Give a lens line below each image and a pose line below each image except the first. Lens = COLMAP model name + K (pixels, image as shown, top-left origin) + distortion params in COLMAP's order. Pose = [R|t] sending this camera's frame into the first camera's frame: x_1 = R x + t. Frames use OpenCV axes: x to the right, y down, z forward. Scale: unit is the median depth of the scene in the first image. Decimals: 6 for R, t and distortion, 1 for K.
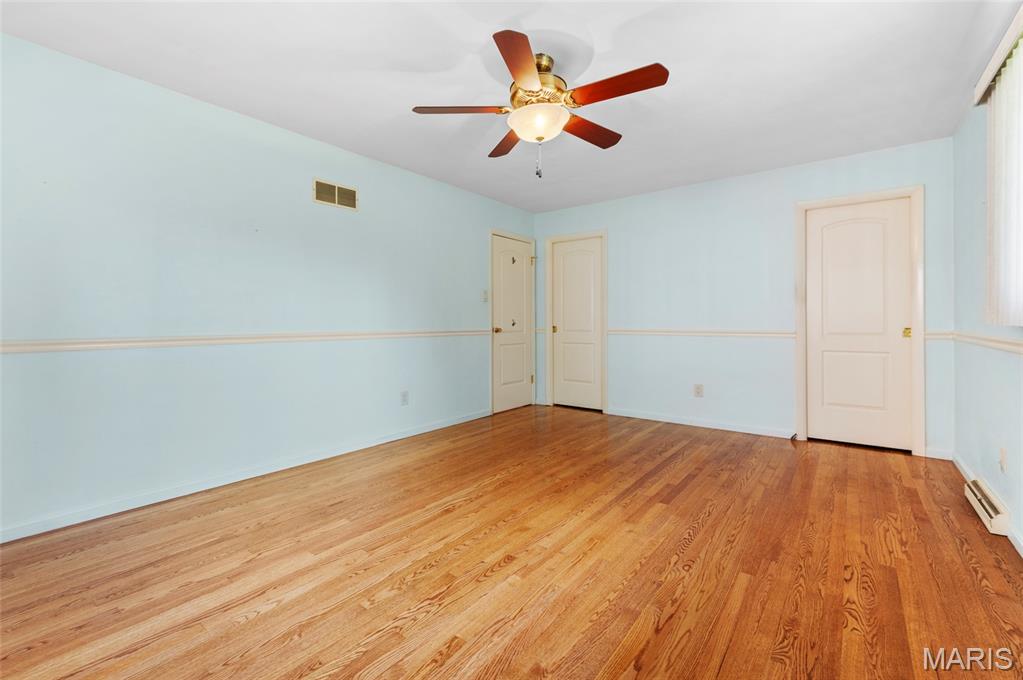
lens RADIAL K [[431.5, 0, 532.6], [0, 431.5, 326.5], [0, 0, 1]] dist [-0.000163, -0.000086]
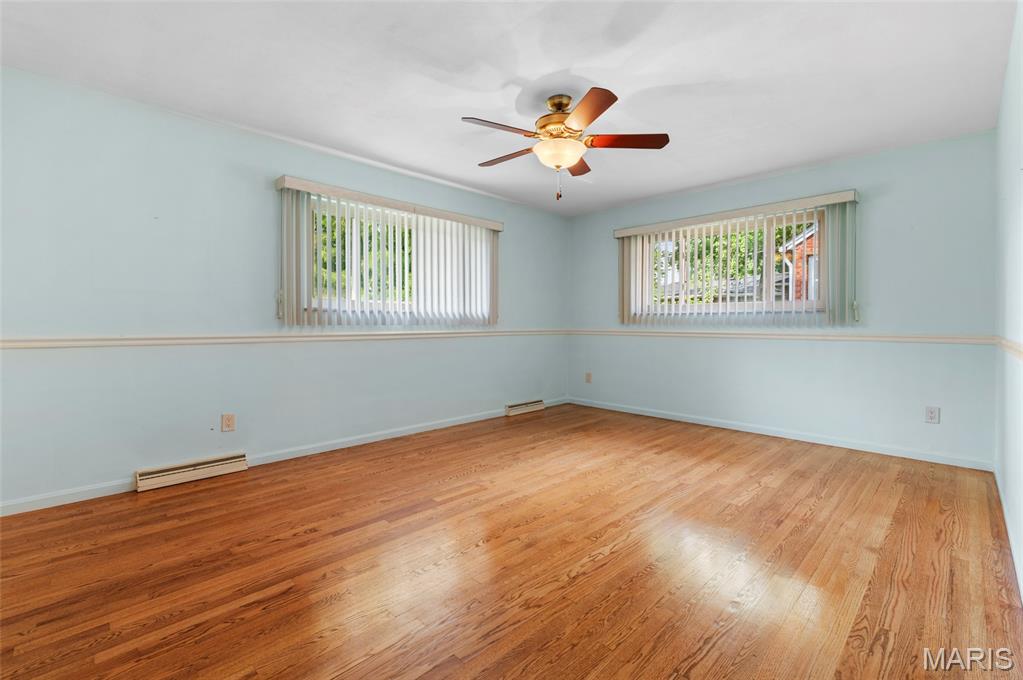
lens RADIAL K [[431.5, 0, 532.6], [0, 431.5, 326.5], [0, 0, 1]] dist [-0.000163, -0.000086]
pose [[-0.990204, 0.000106, 0.139631, -0.073965], [0.002564, 0.999845, 0.017424, -0.018896], [-0.139607, 0.017611, -0.990050, 2.087570]]
